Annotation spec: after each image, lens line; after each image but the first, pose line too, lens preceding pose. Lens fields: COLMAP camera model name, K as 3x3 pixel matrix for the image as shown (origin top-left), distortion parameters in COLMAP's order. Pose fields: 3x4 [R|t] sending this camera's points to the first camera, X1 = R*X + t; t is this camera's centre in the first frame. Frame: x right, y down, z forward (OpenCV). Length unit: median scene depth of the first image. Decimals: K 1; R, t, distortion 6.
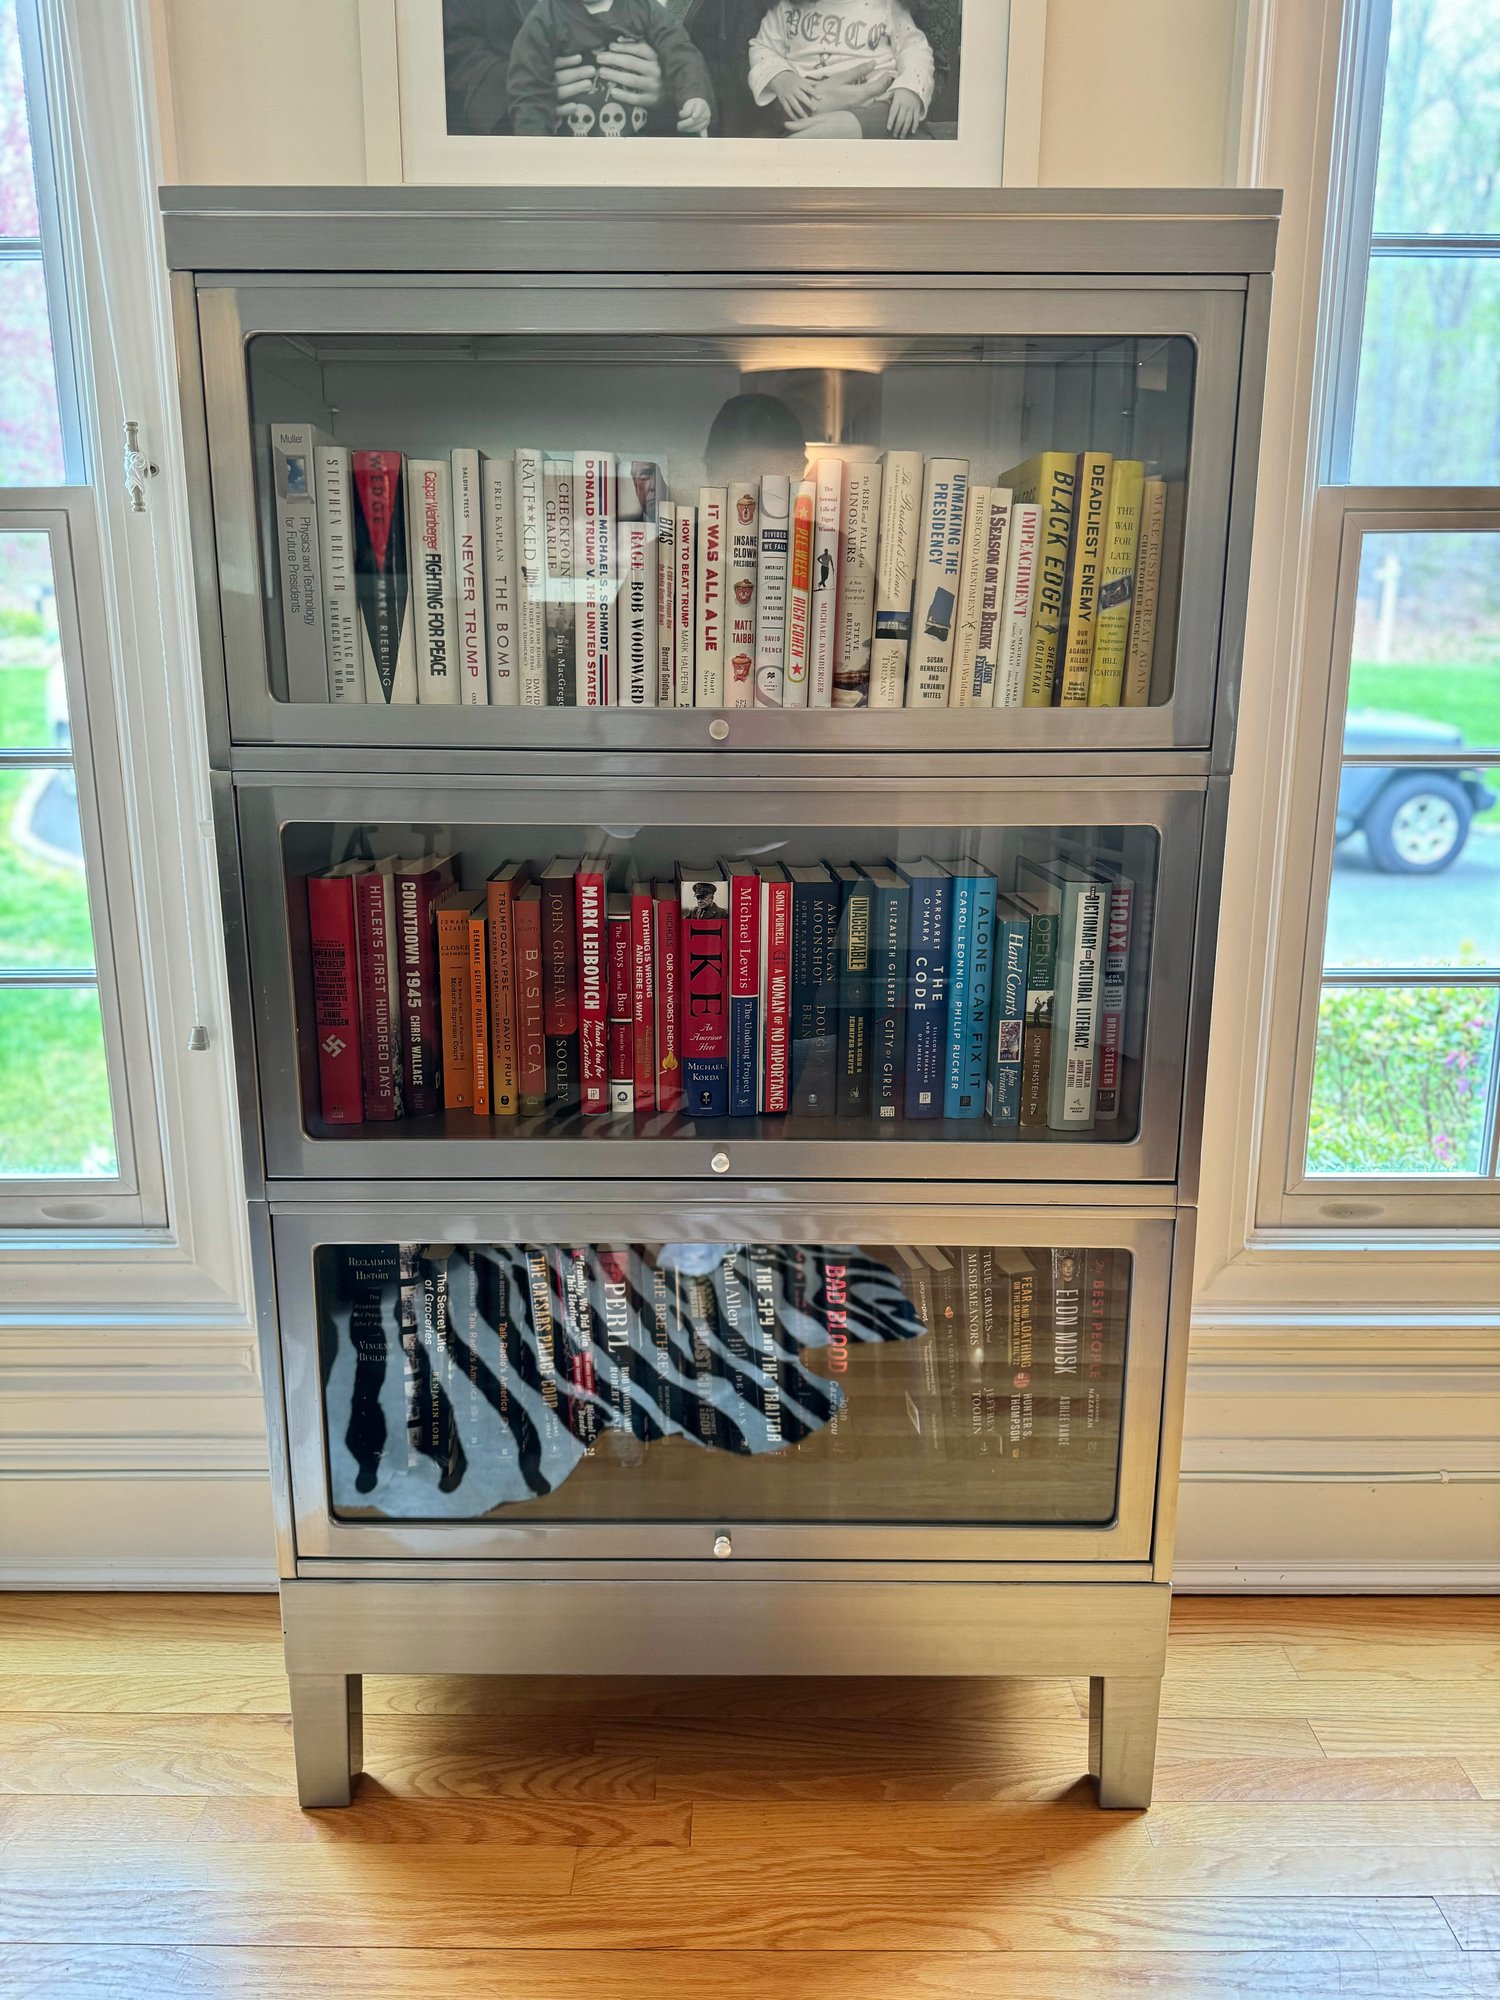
lens RADIAL K [[1395.8, 0, 754.2], [0, 1395.8, 1012.3], [0, 0, 1]] dist [0.076921, -0.097593]
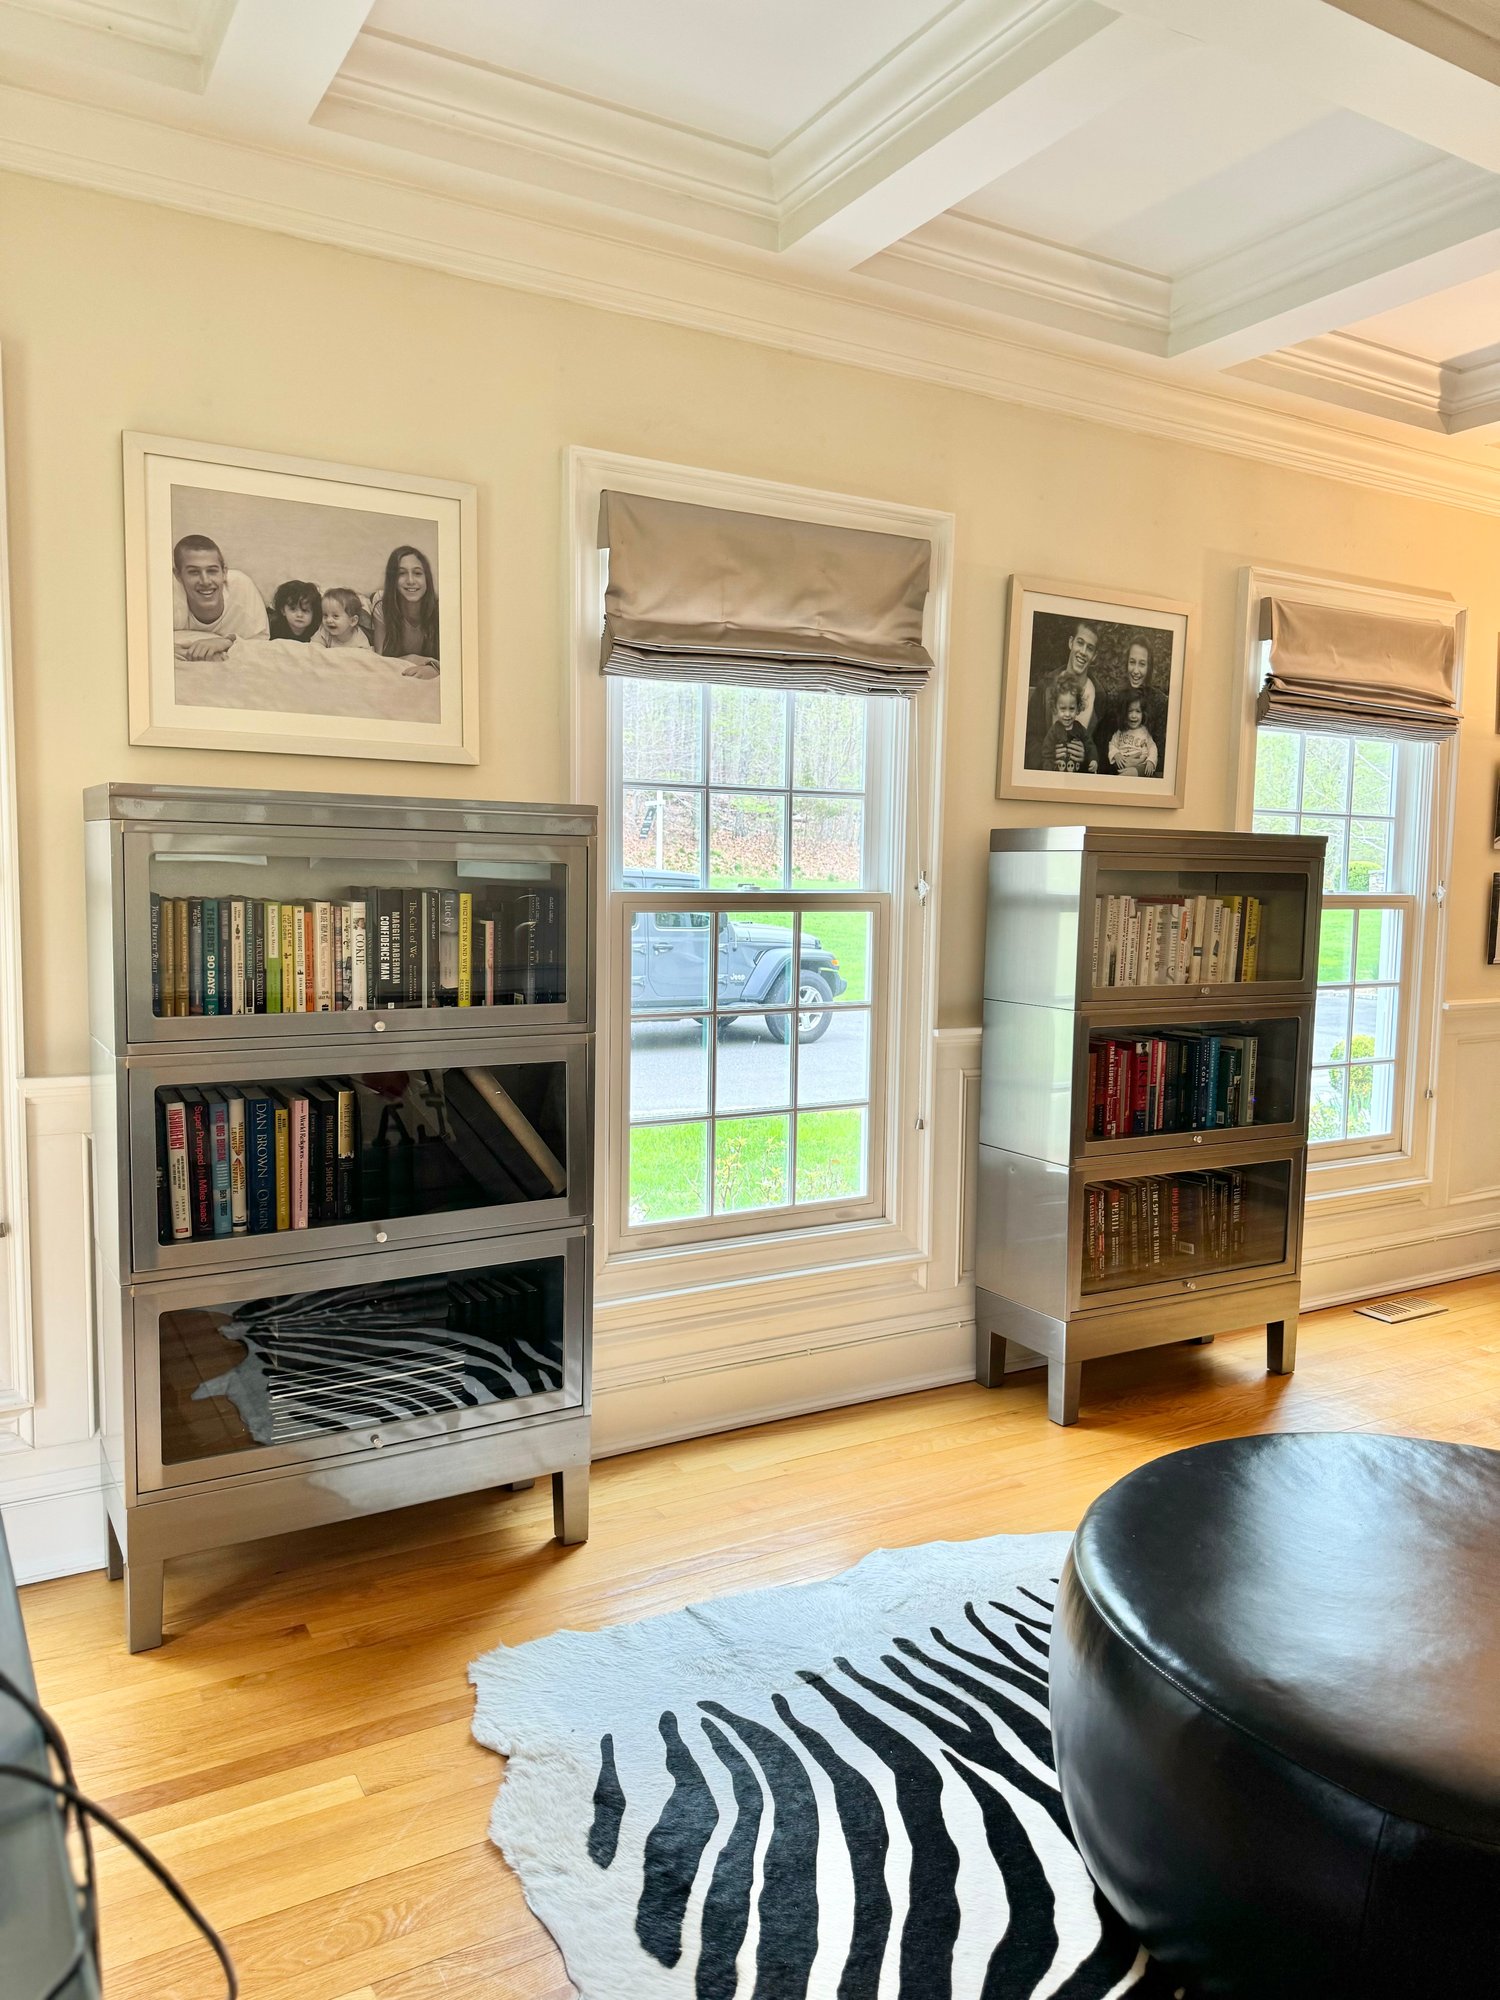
lens RADIAL K [[1416.6, 0, 749.0], [0, 1416.6, 1004.9], [0, 0, 1]] dist [0.172890, -0.367291]
pose [[0.859472, -0.033227, 0.510102, -2.174012], [0.100203, 0.989477, -0.104381, 0.047852], [-0.501266, 0.140826, 0.853757, -1.027181]]
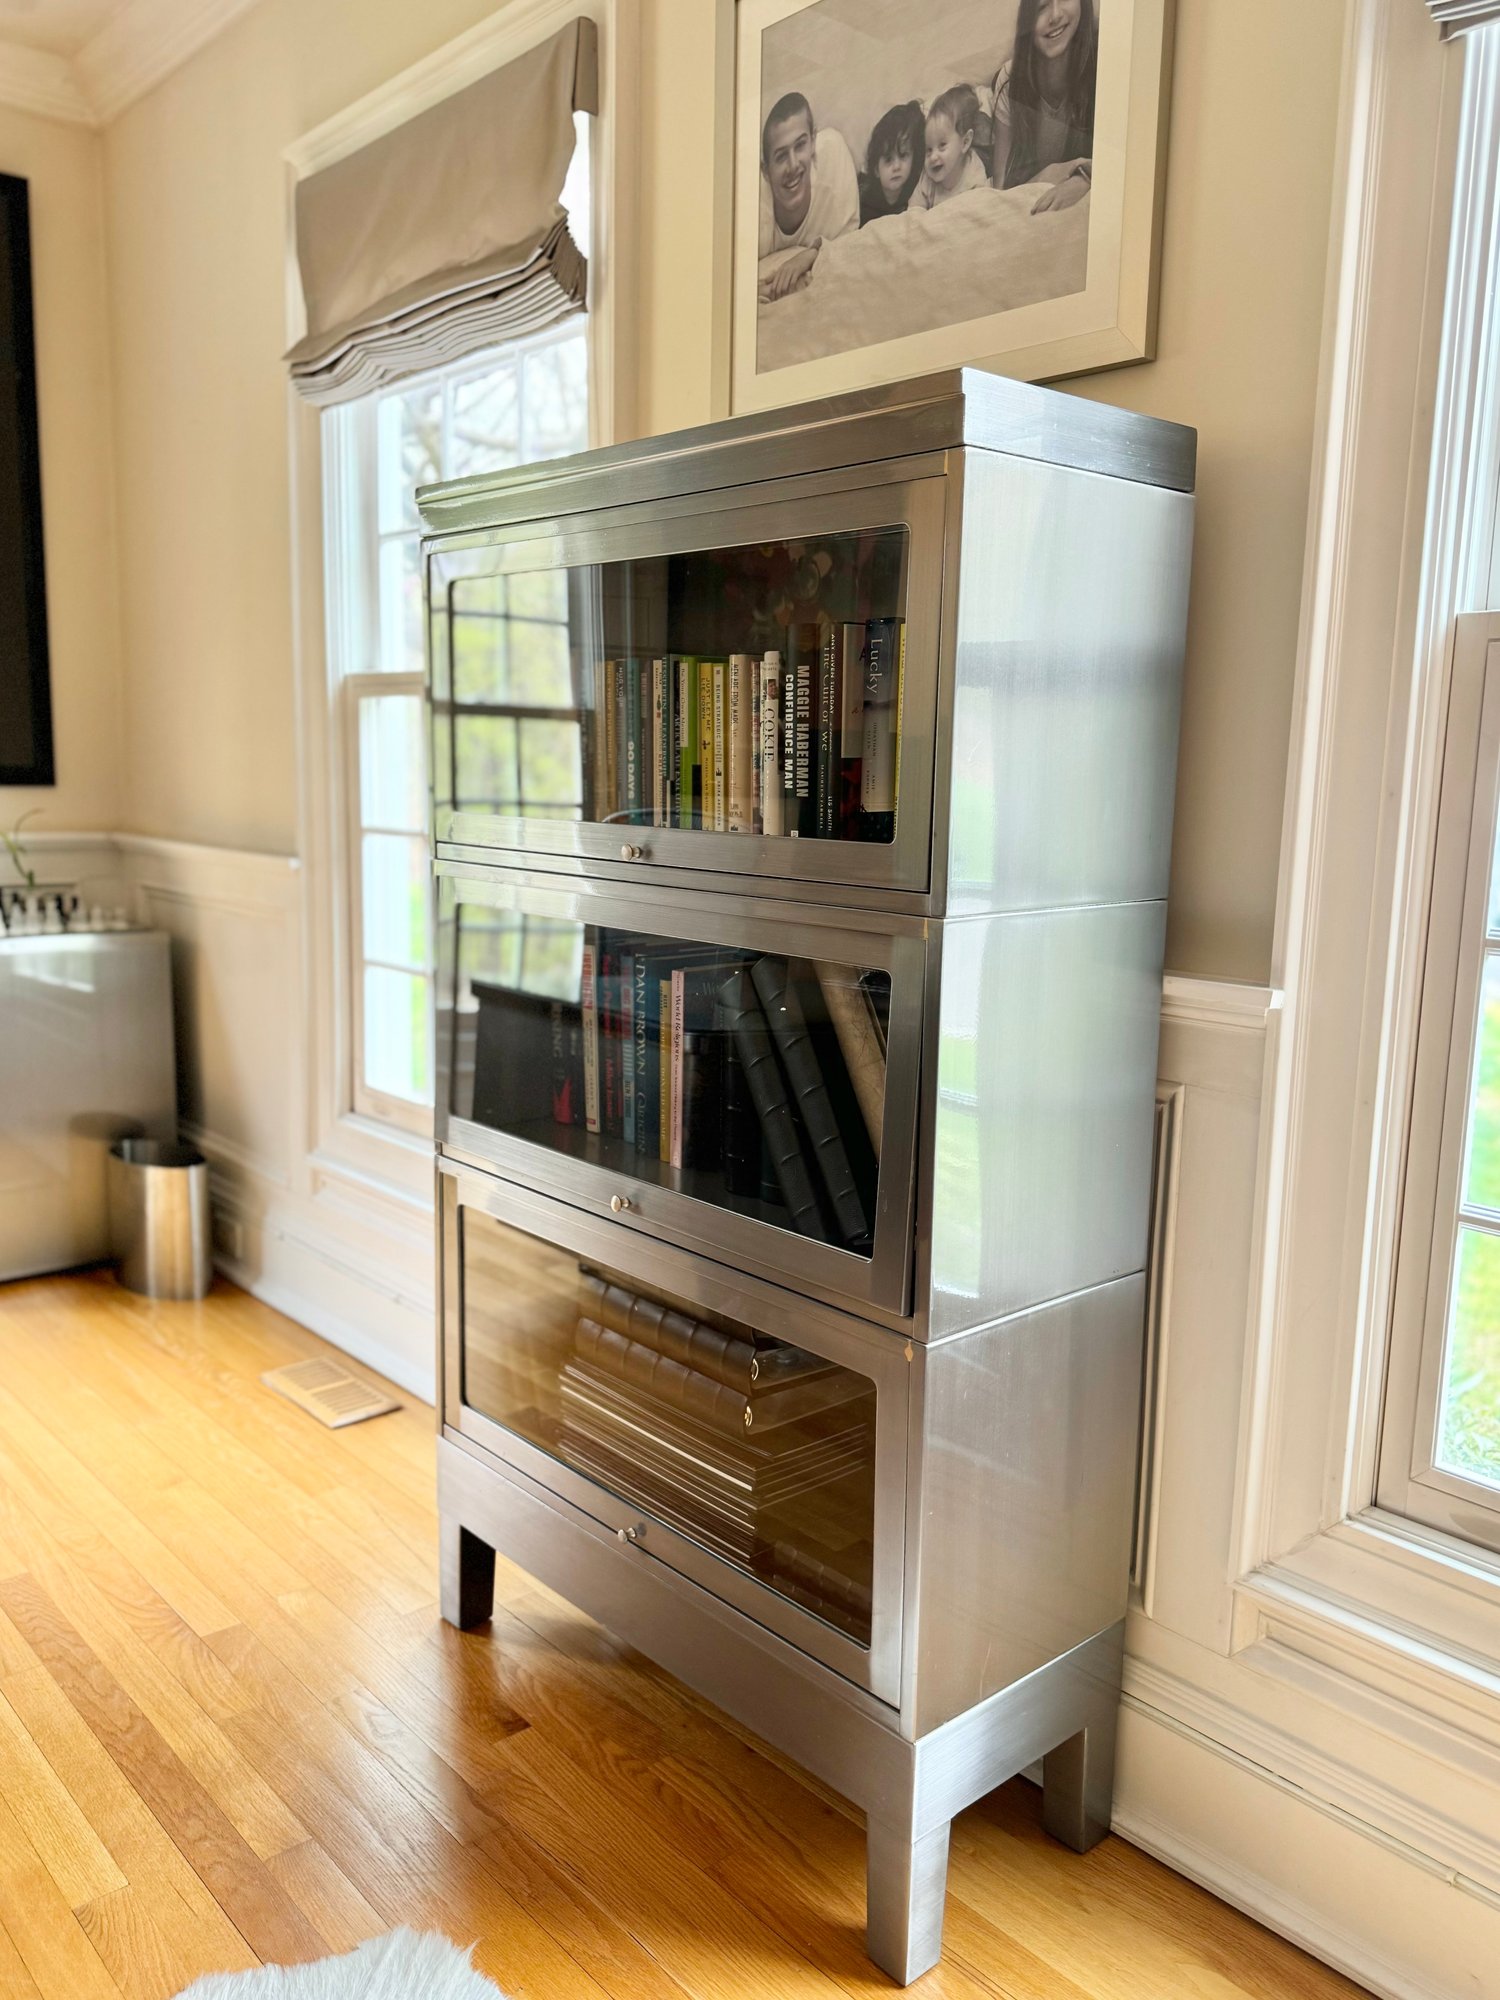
lens RADIAL K [[1547.8, 0, 749.5], [0, 1547.8, 1005.7], [0, 0, 1]] dist [0.085143, -0.122486]
pose [[0.663338, 0.132867, -0.736430, -0.633605], [-0.192446, 0.981301, 0.003701, -0.078887], [0.723151, 0.139268, 0.676503, 0.129027]]
